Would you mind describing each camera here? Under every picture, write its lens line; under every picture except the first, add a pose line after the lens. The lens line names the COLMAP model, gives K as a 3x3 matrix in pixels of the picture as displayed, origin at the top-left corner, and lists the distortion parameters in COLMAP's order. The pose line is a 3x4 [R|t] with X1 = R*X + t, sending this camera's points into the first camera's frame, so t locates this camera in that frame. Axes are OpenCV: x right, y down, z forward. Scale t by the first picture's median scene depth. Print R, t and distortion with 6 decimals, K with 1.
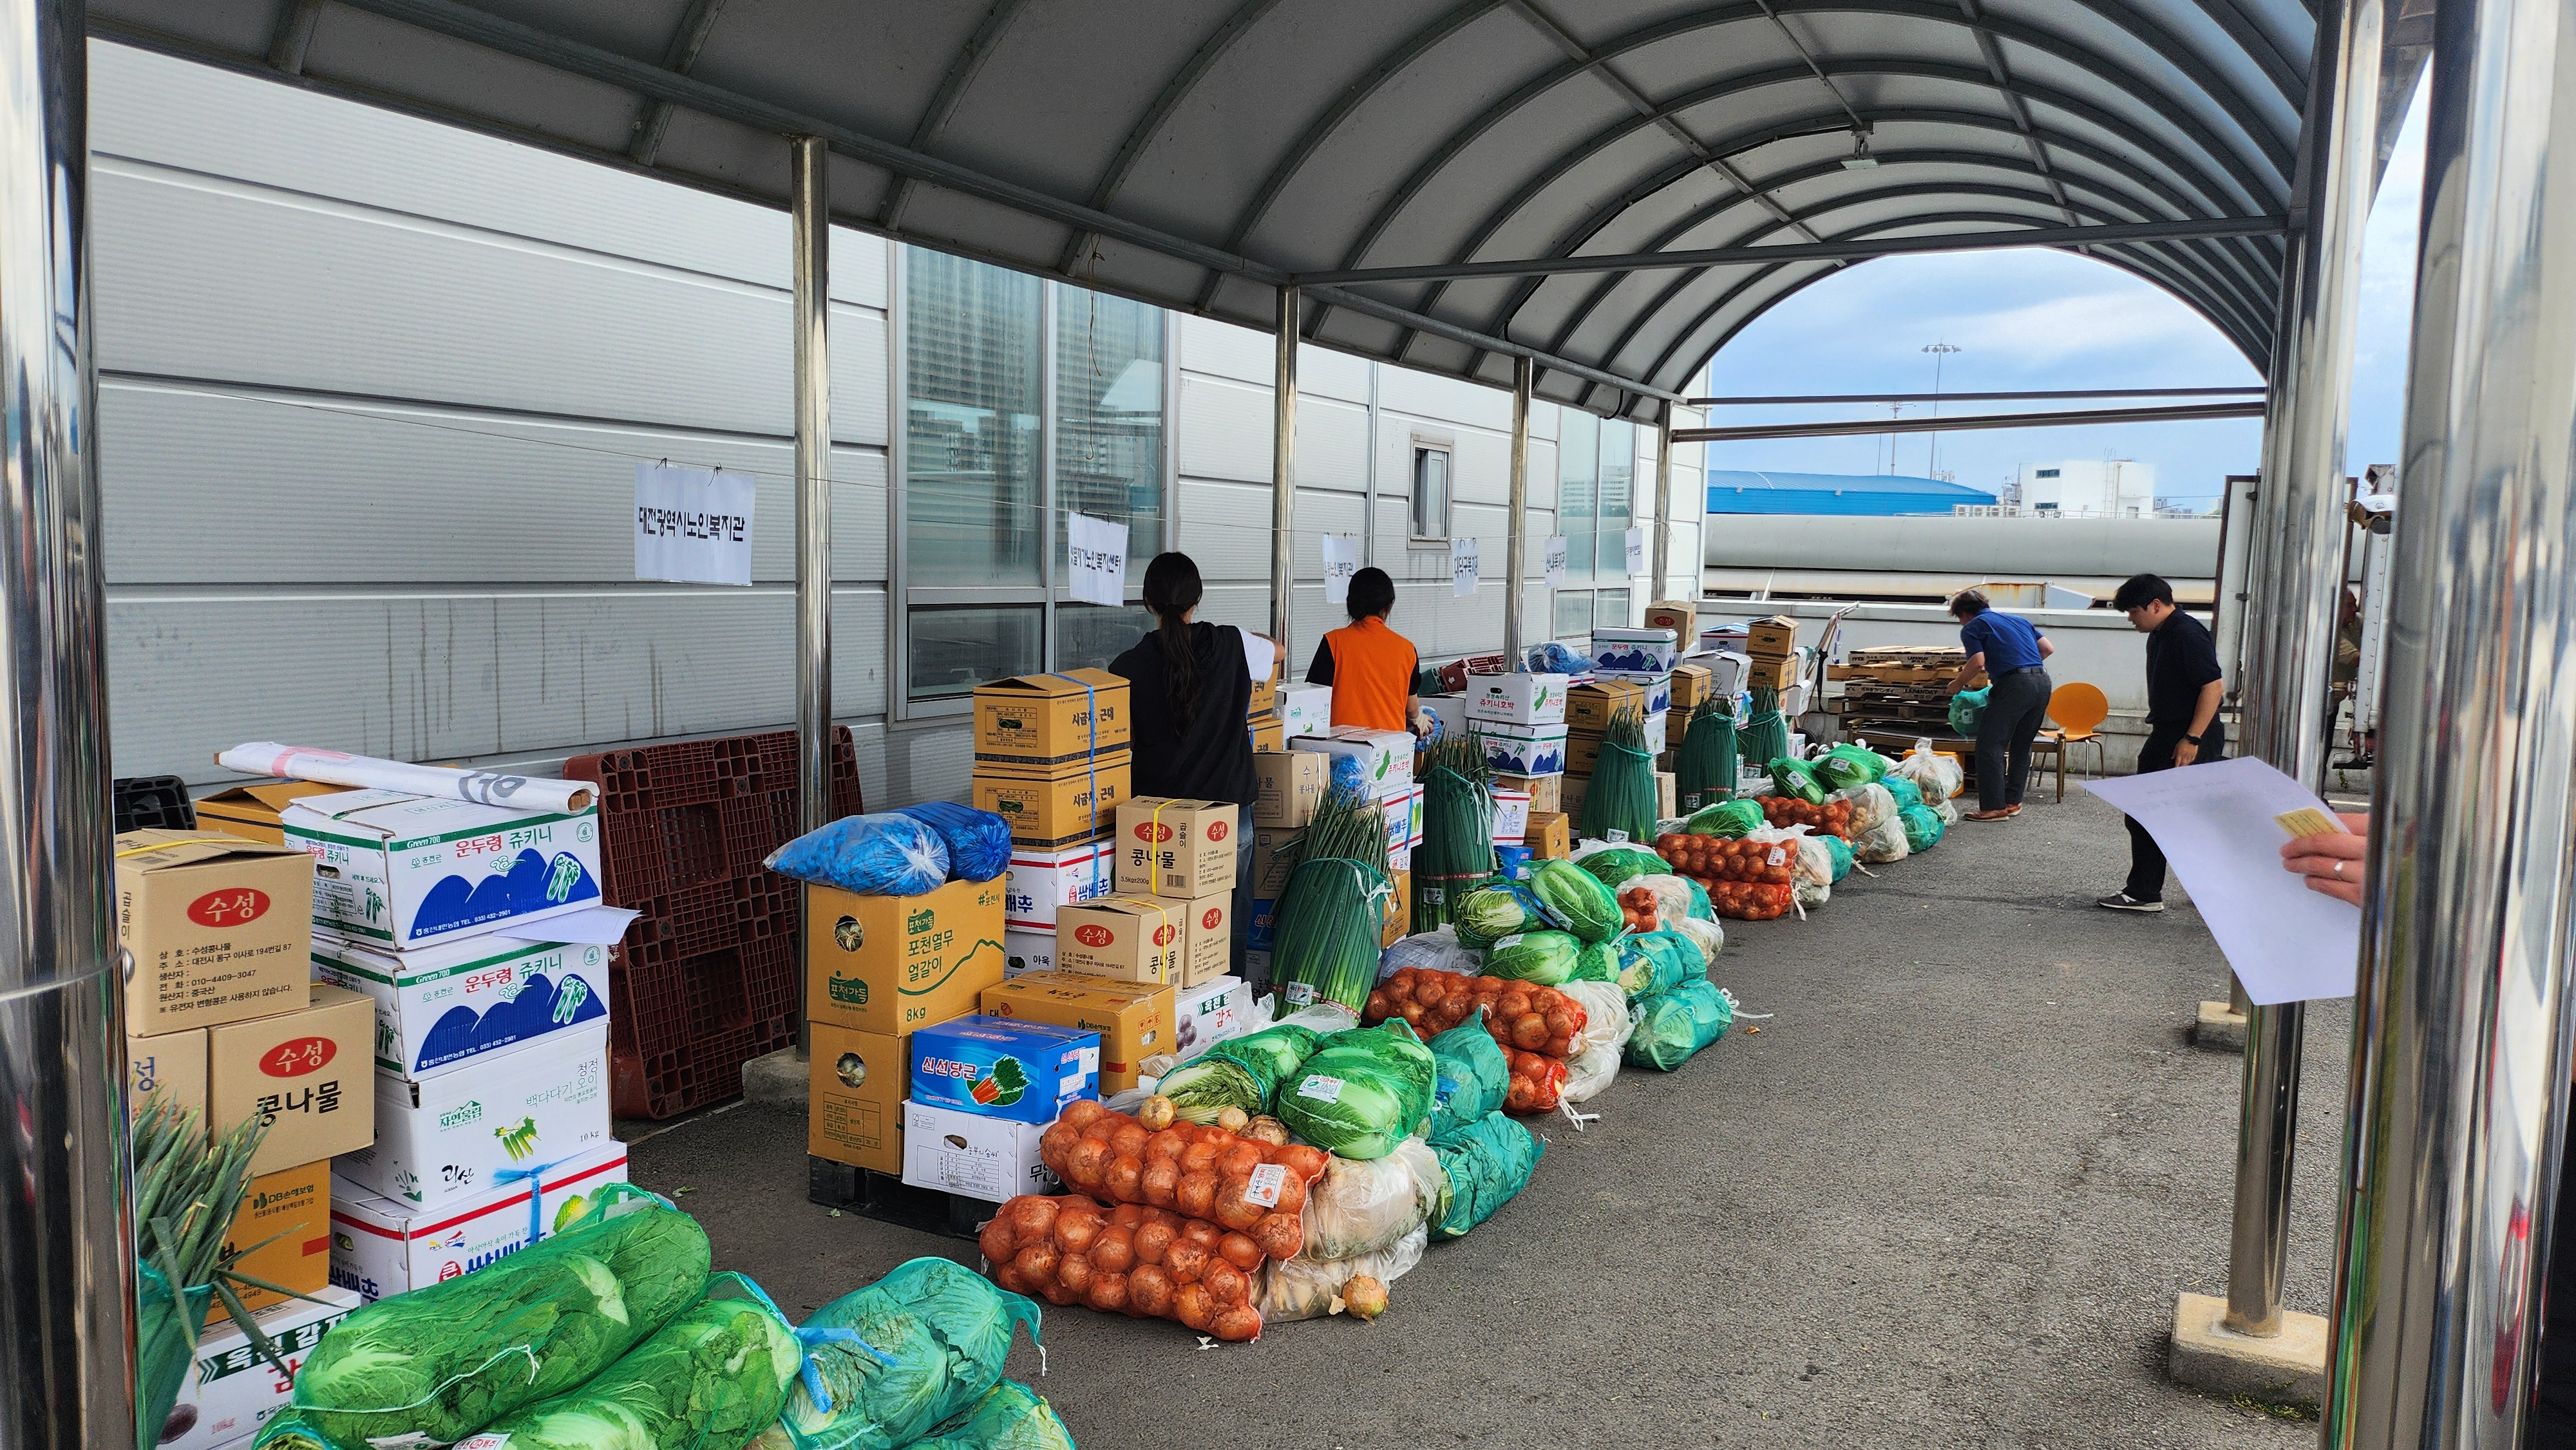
lens RADIAL K [[1800.8, 0, 1295.1], [0, 1800.8, 731.4], [0, 0, 1]] dist [0.078736, -0.084120]
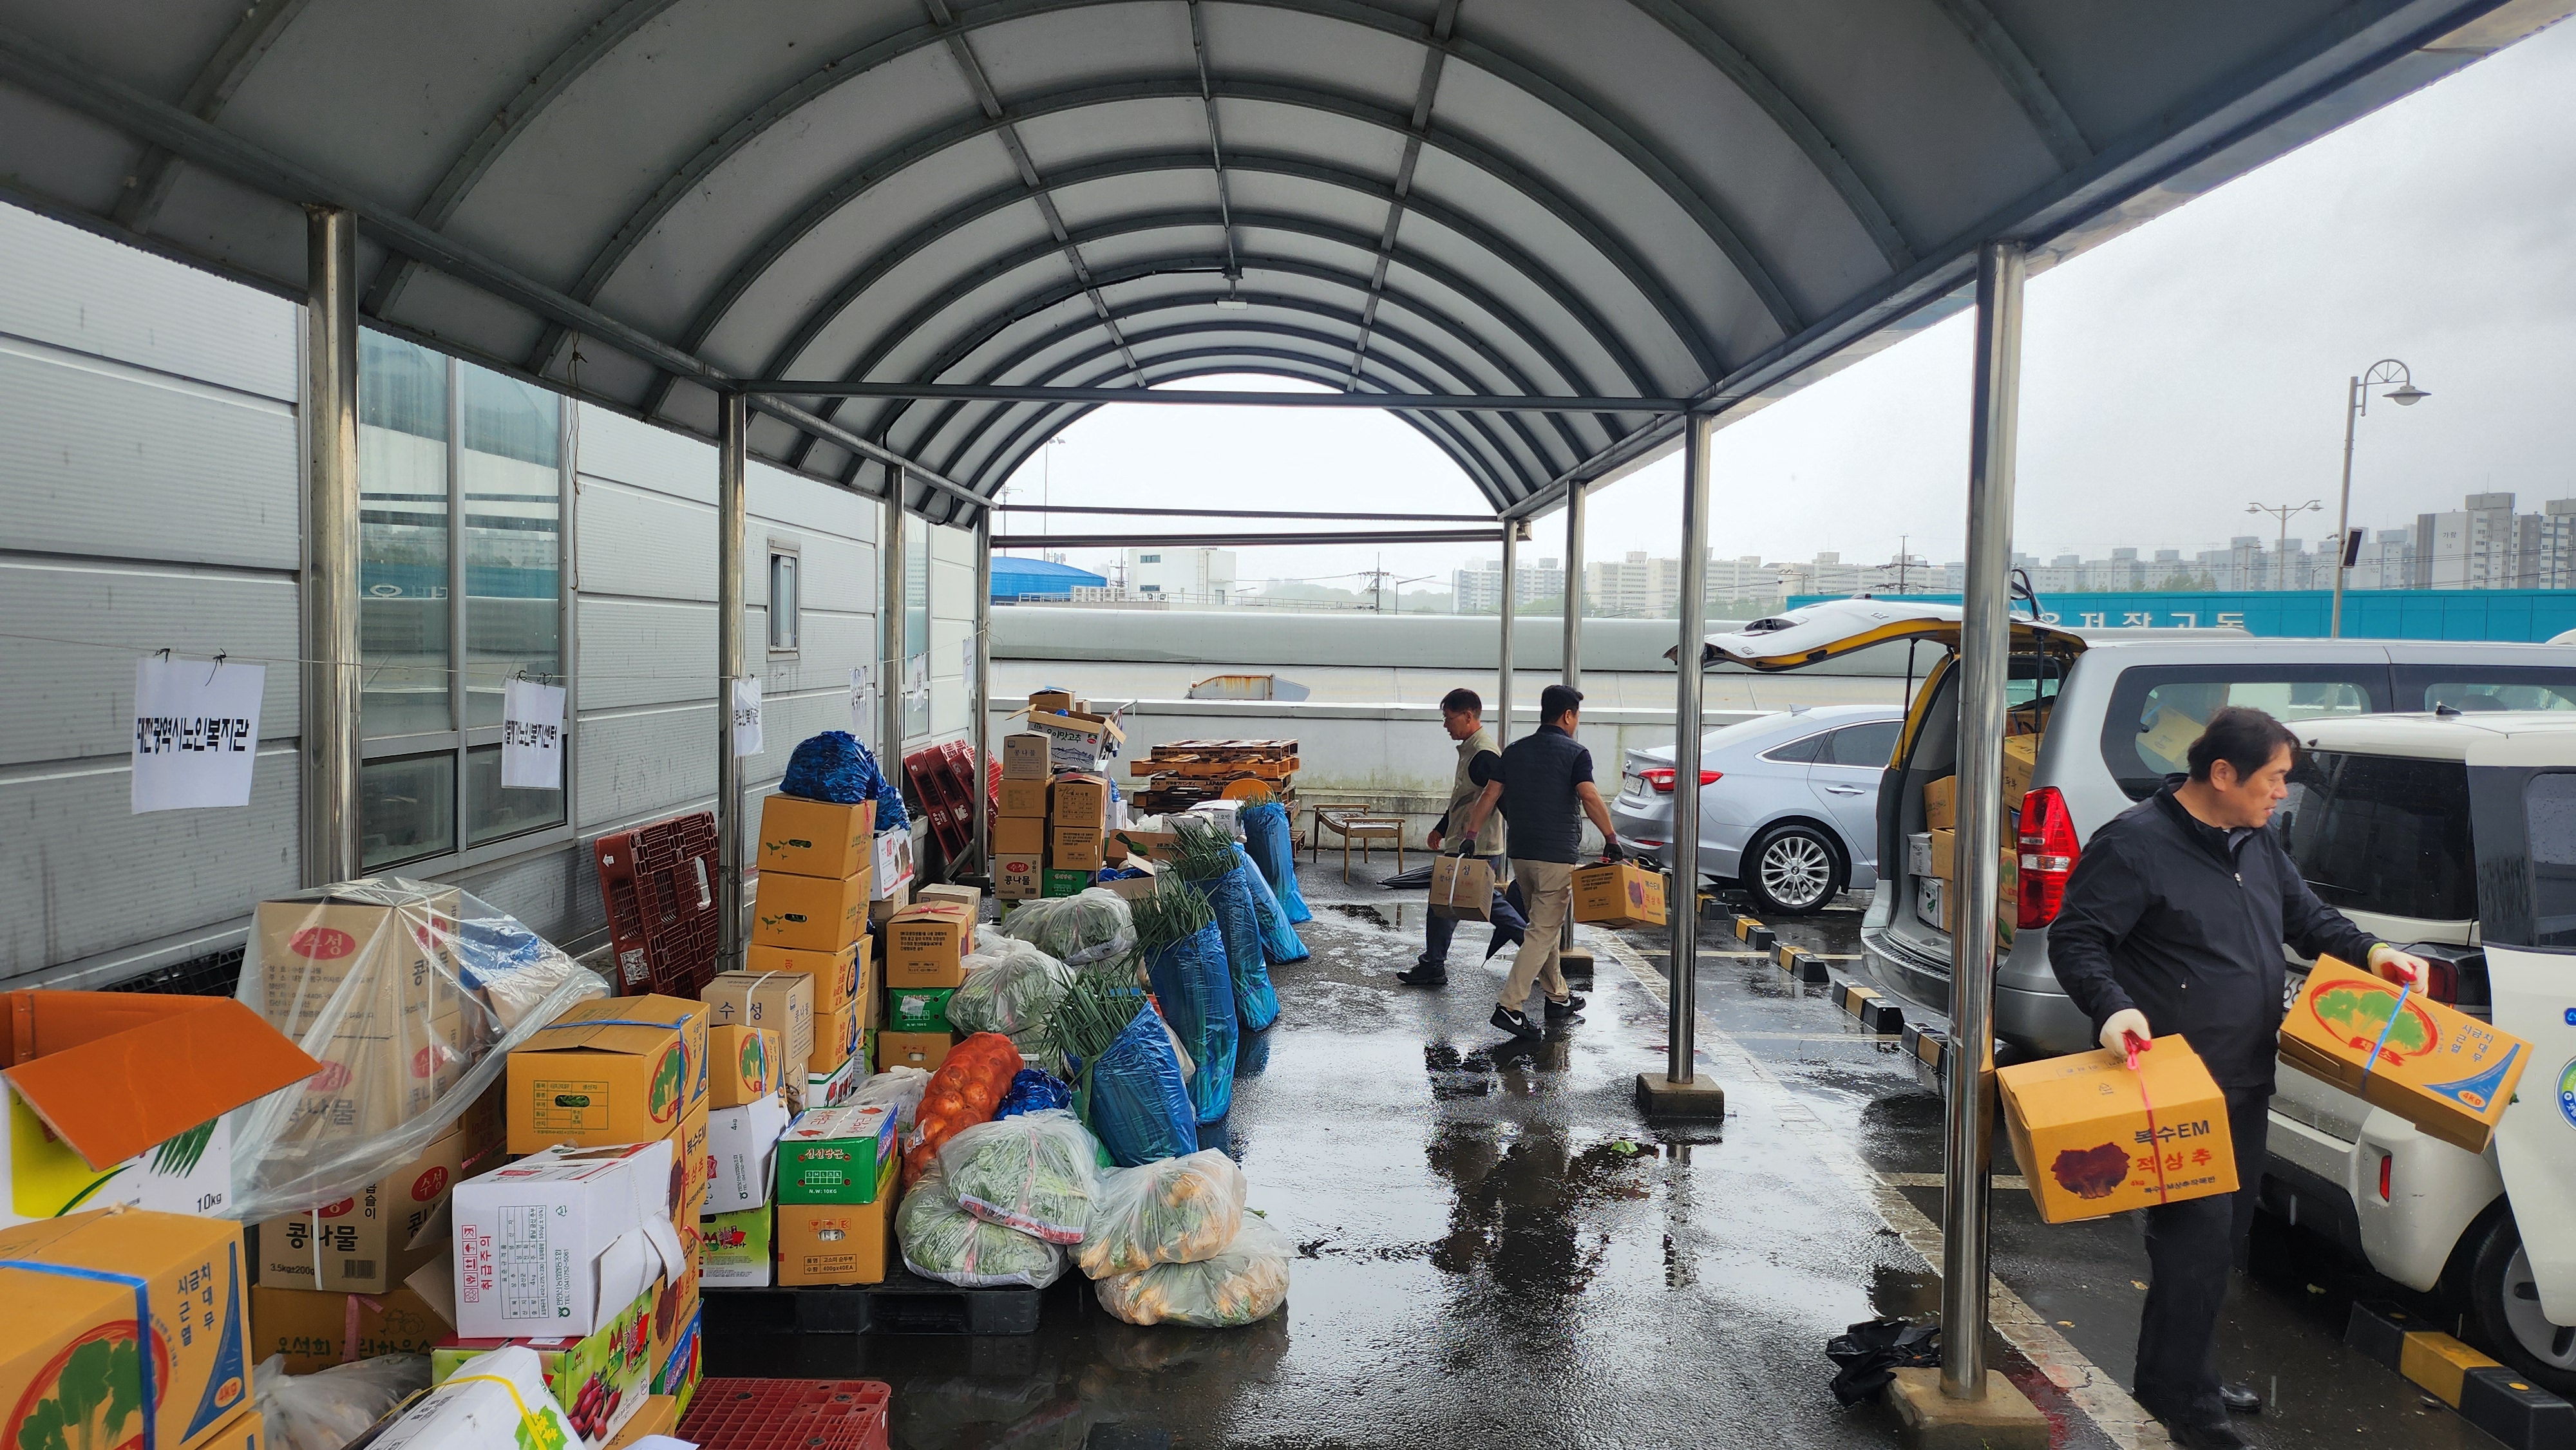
lens RADIAL K [[1800.8, 0, 1275.2], [0, 1800.8, 727.4], [0, 0, 1]] dist [0.078736, -0.084120]
pose [[0.891401, -0.026942, 0.452413, -0.162398], [0.046144, 0.998439, -0.031459, -0.032869], [-0.450860, 0.048919, 0.891253, 0.063765]]
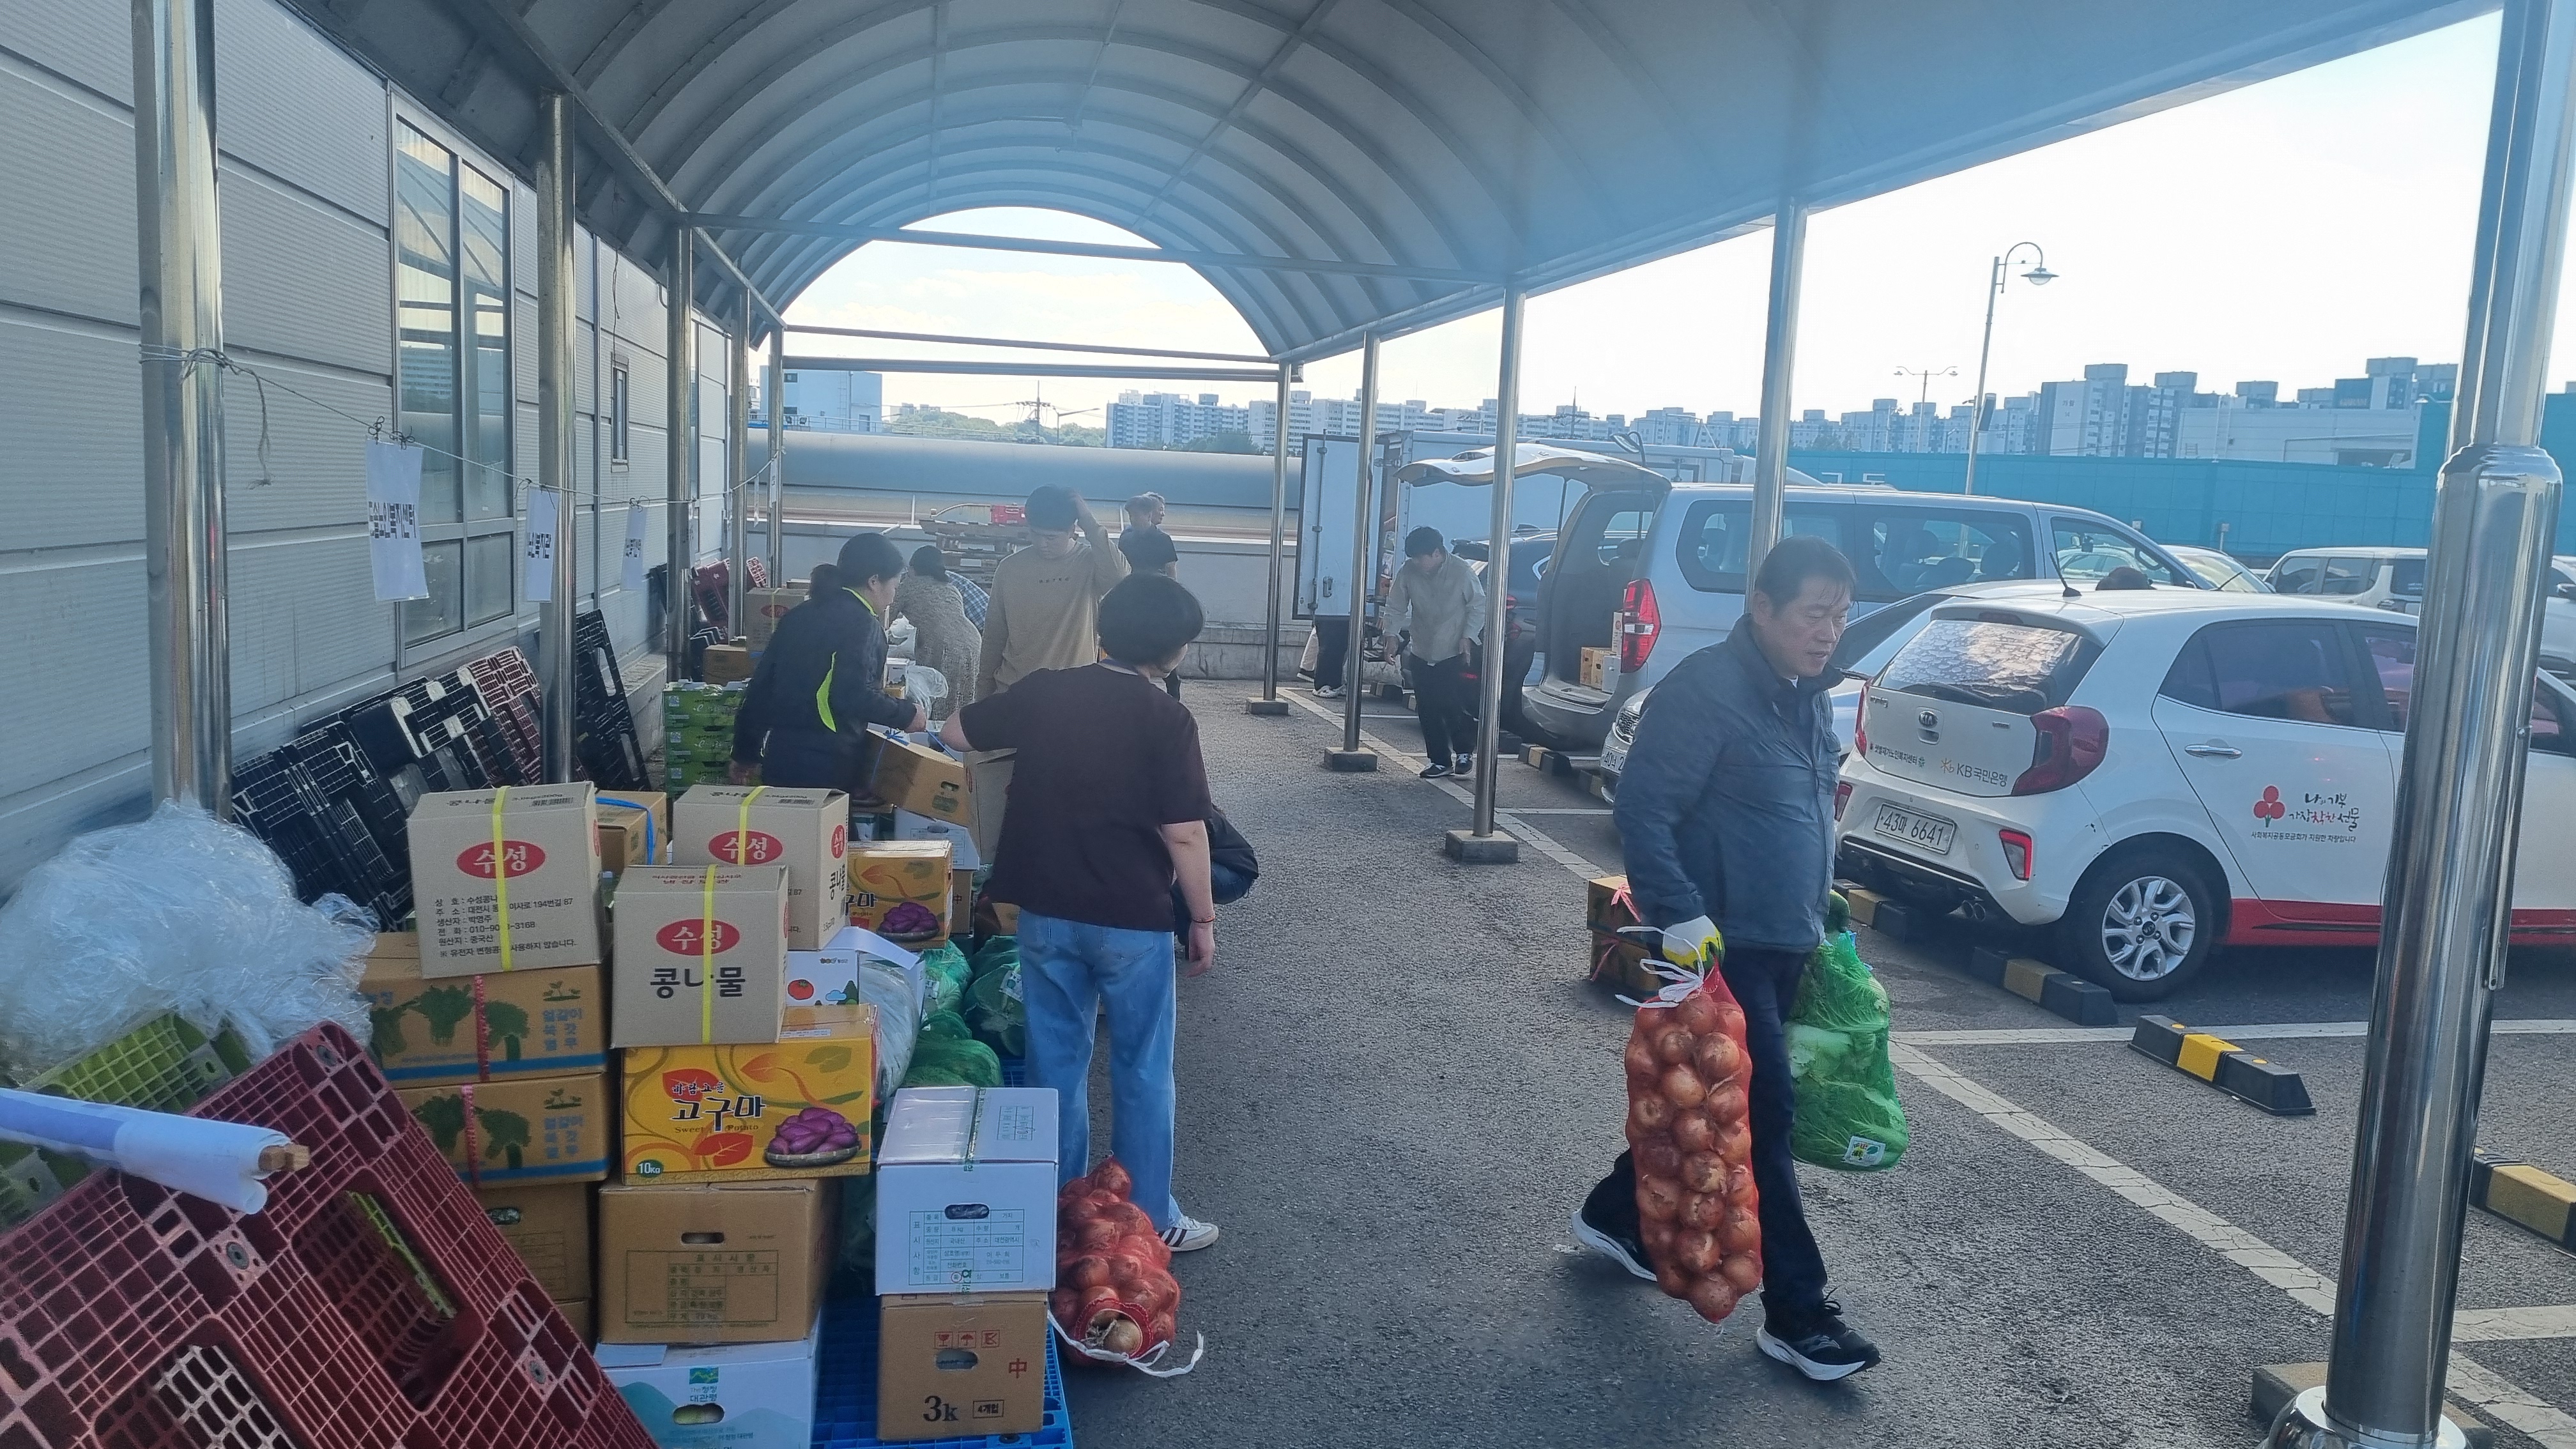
lens RADIAL K [[1924.6, 0, 1281.6], [0, 1924.6, 735.9], [0, 0, 1]] dist [0.070291, -0.058235]
pose [[0.789807, -0.061985, 0.610215, -0.380905], [0.031985, 0.997689, 0.059946, -0.013793], [-0.612521, -0.027828, 0.789964, -0.065005]]
